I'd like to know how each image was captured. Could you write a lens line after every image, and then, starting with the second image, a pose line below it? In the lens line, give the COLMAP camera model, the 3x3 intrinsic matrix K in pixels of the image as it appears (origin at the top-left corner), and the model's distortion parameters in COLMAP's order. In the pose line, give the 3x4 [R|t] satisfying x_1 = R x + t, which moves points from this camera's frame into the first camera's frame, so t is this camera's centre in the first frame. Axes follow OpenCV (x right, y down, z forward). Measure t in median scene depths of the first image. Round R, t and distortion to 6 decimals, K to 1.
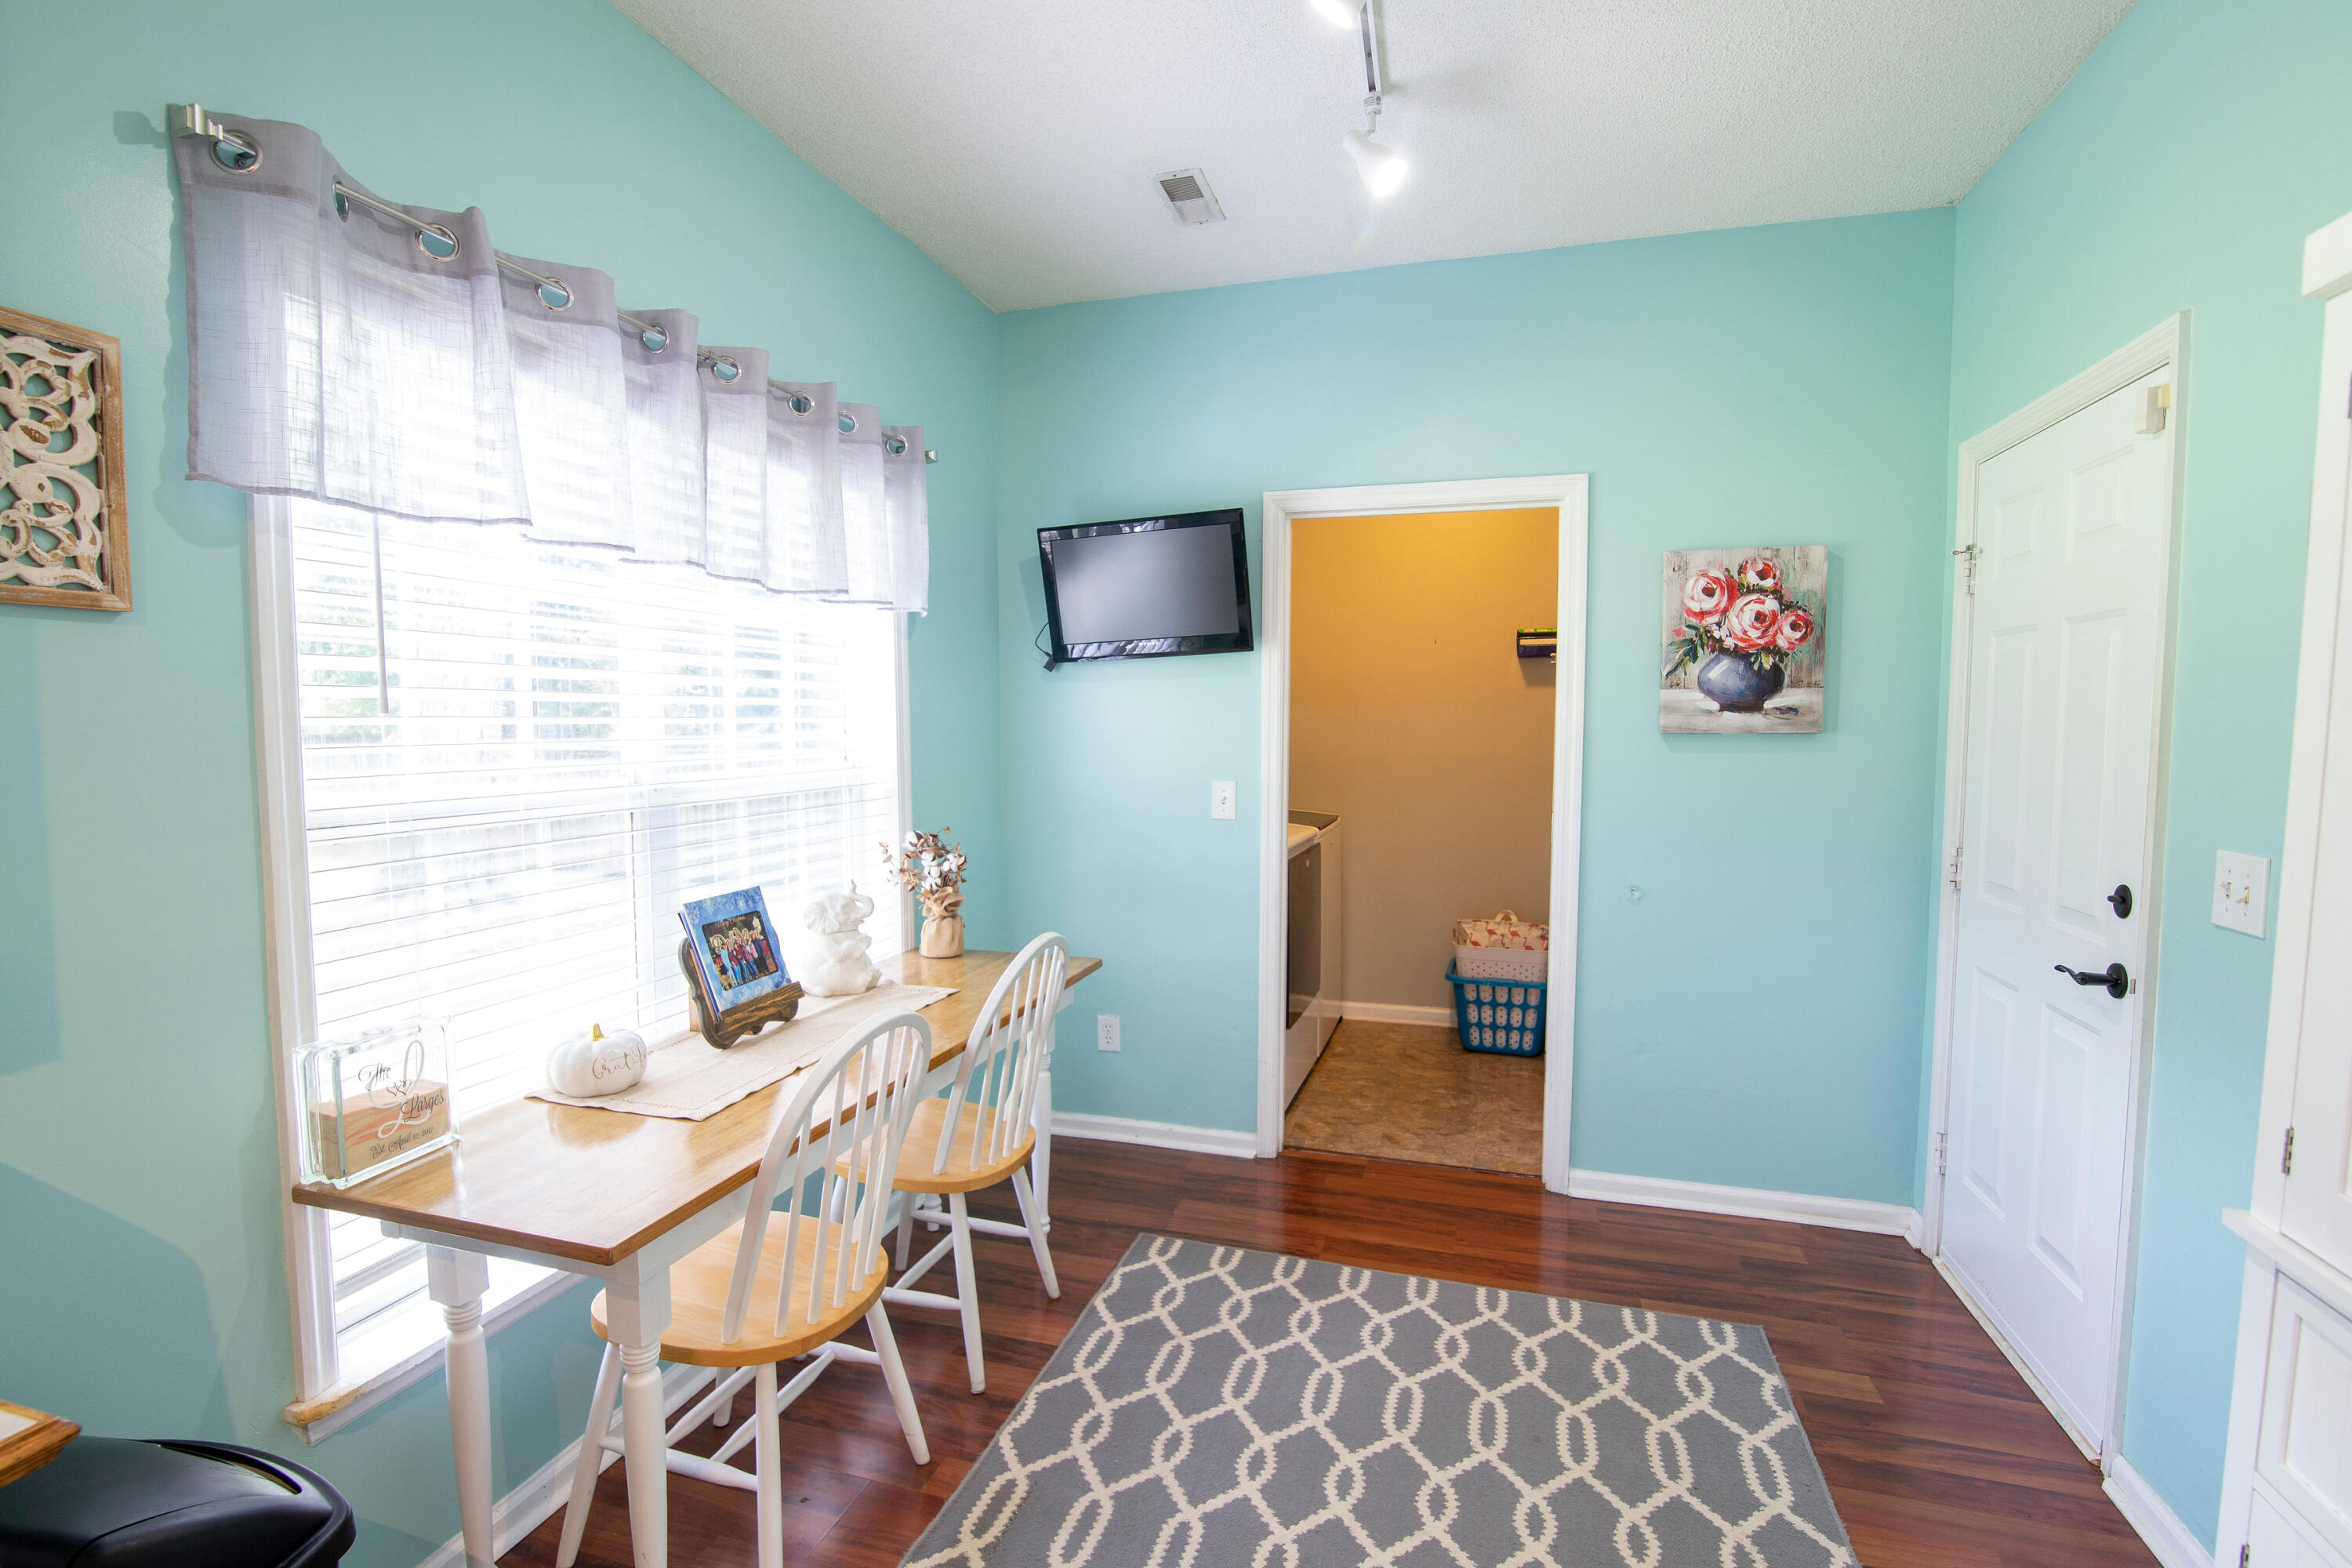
lens RADIAL K [[1089.1, 0, 1166.2], [0, 1089.1, 788.3], [0, 0, 1]] dist [-0.017389, -0.000374]
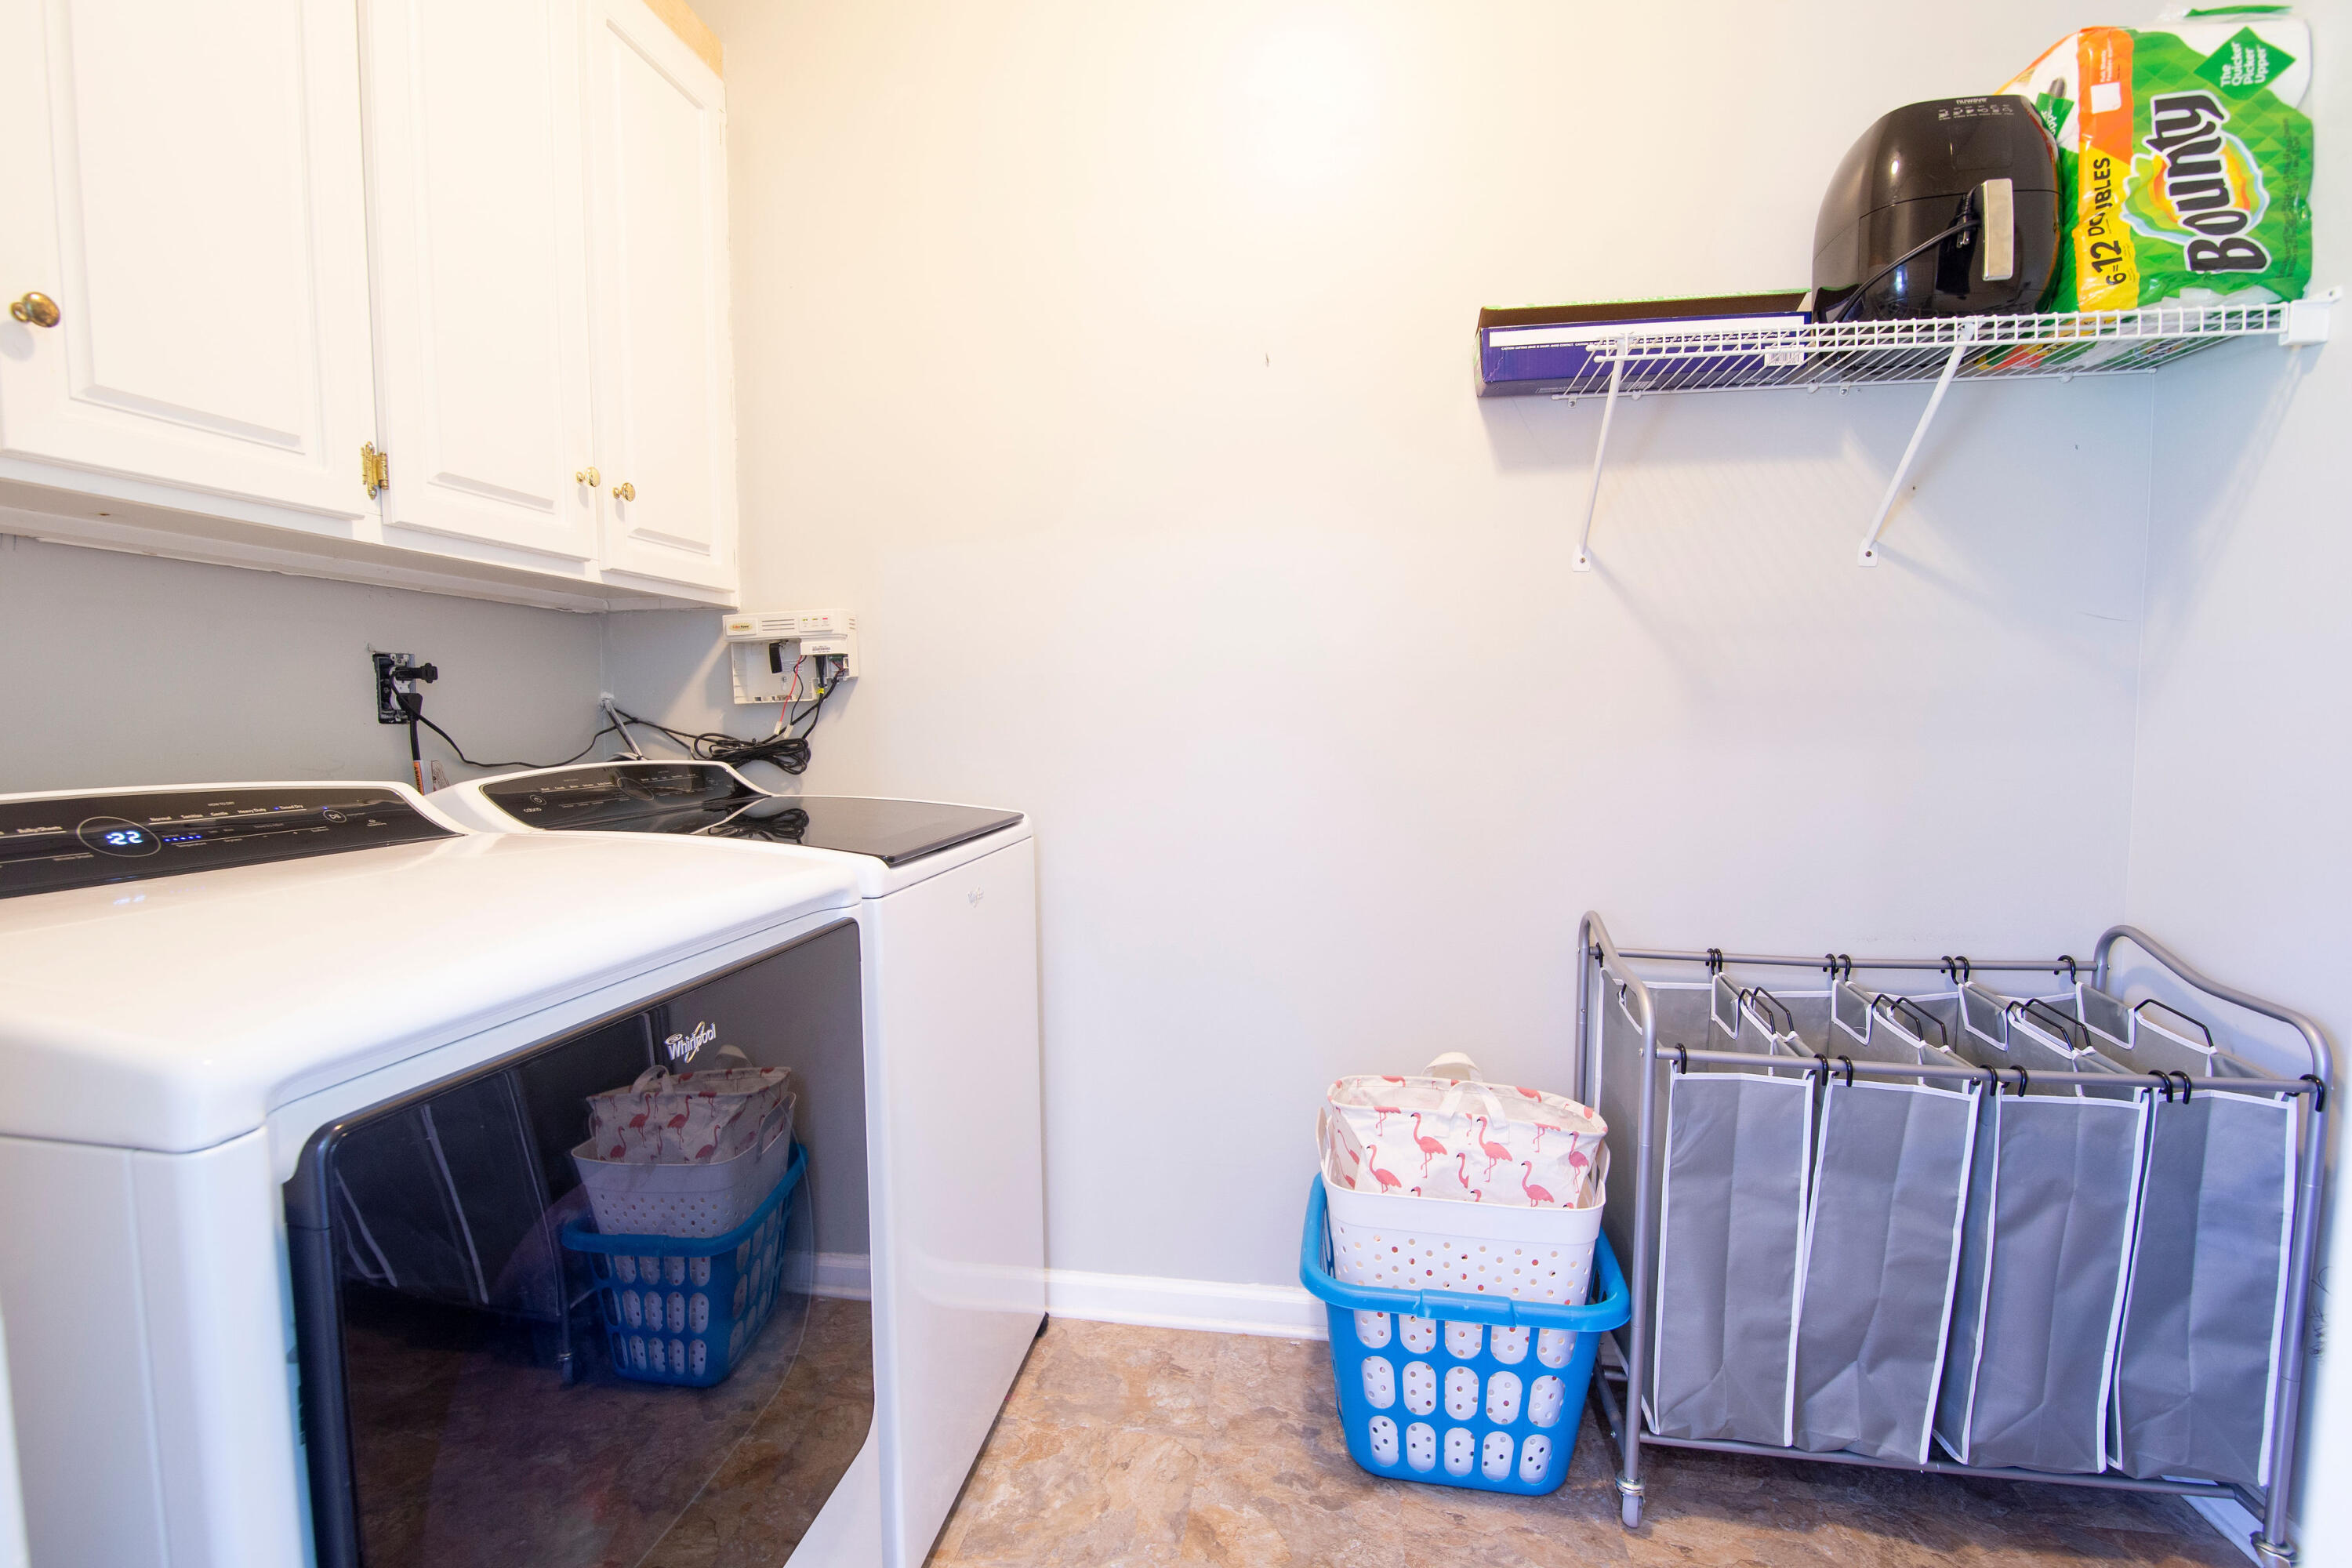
lens RADIAL K [[1089.1, 0, 1166.2], [0, 1089.1, 788.3], [0, 0, 1]] dist [-0.017389, -0.000374]
pose [[0.991798, -0.014237, 0.127019, 0.173531], [0.011555, 0.999695, 0.021832, 0.009526], [-0.127291, -0.020185, 0.991660, 0.670331]]
